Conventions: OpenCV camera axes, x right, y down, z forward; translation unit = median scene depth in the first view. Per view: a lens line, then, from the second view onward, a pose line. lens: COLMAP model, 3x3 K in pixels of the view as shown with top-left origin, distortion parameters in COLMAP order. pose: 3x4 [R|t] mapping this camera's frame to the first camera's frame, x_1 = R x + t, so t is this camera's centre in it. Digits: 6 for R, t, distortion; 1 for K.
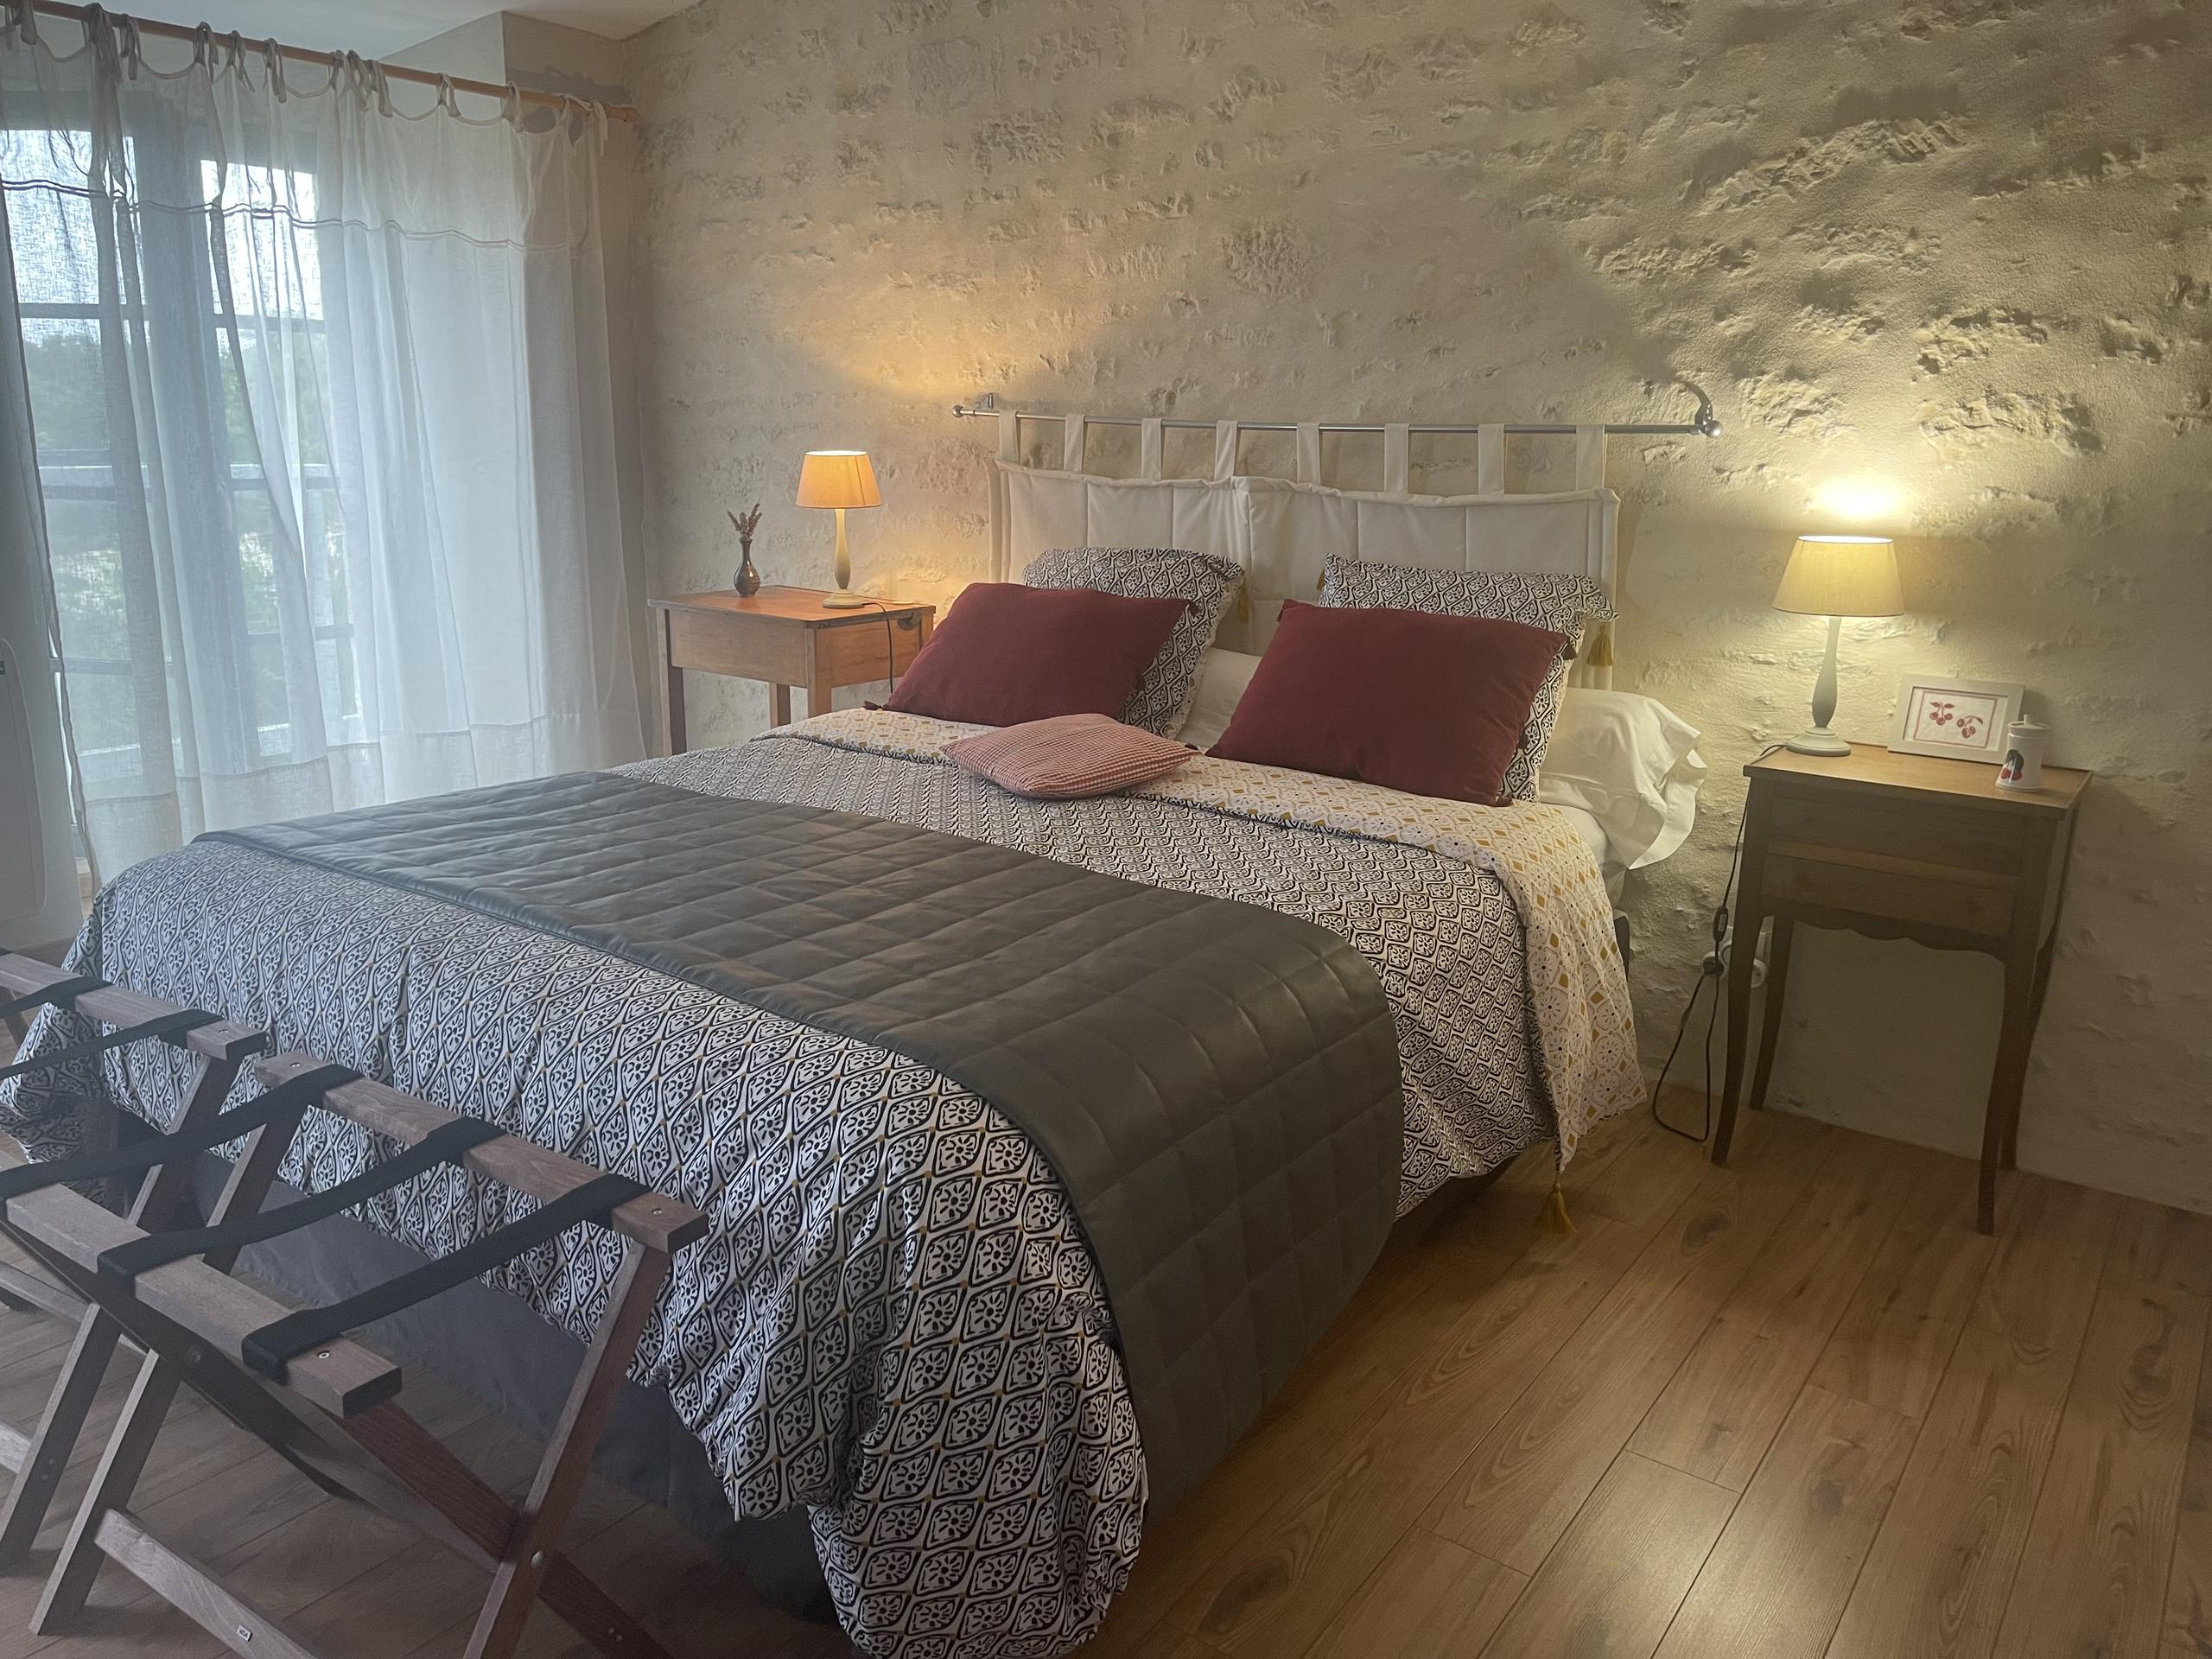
lens RADIAL K [[1689.3, 0, 1103.7], [0, 1689.3, 820.7], [0, 0, 1]] dist [0.054299, -0.065255]
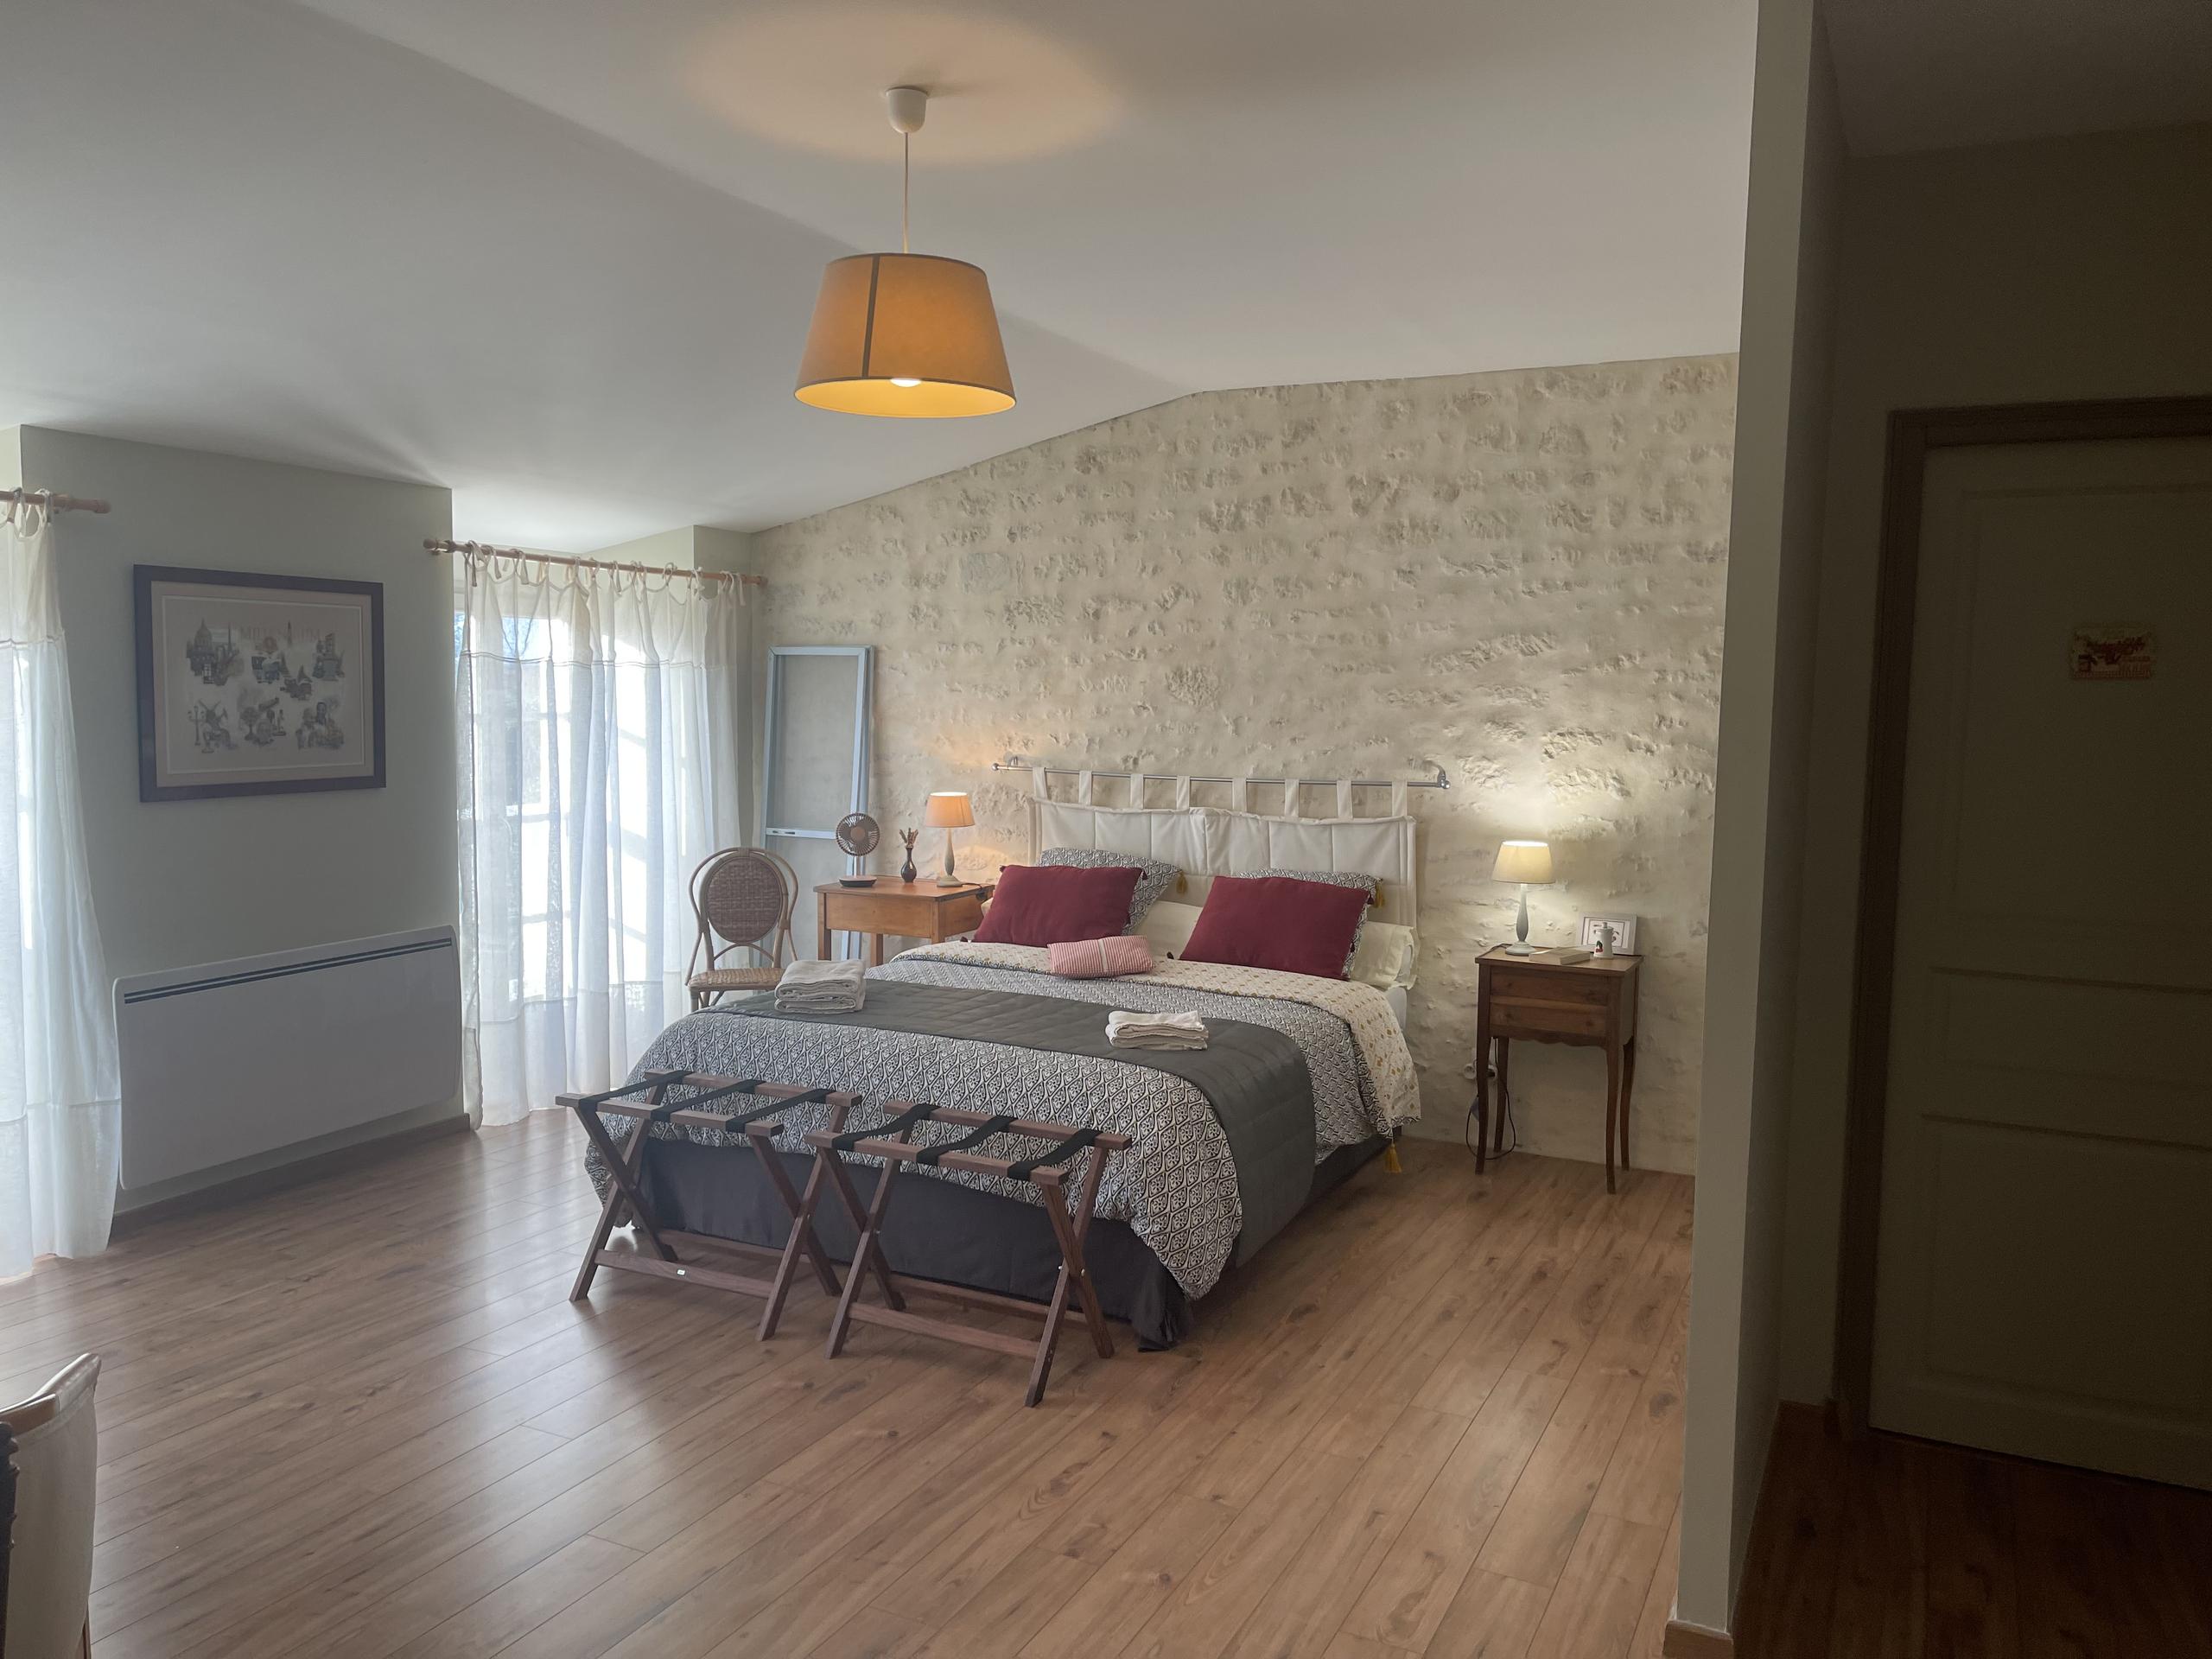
lens RADIAL K [[1689.3, 0, 1103.7], [0, 1689.3, 820.7], [0, 0, 1]] dist [0.054299, -0.065255]
pose [[0.982344, -0.006021, 0.186987, -0.359956], [0.038831, 0.984278, -0.172307, 0.117861], [-0.183010, 0.176525, 0.967133, -0.729451]]
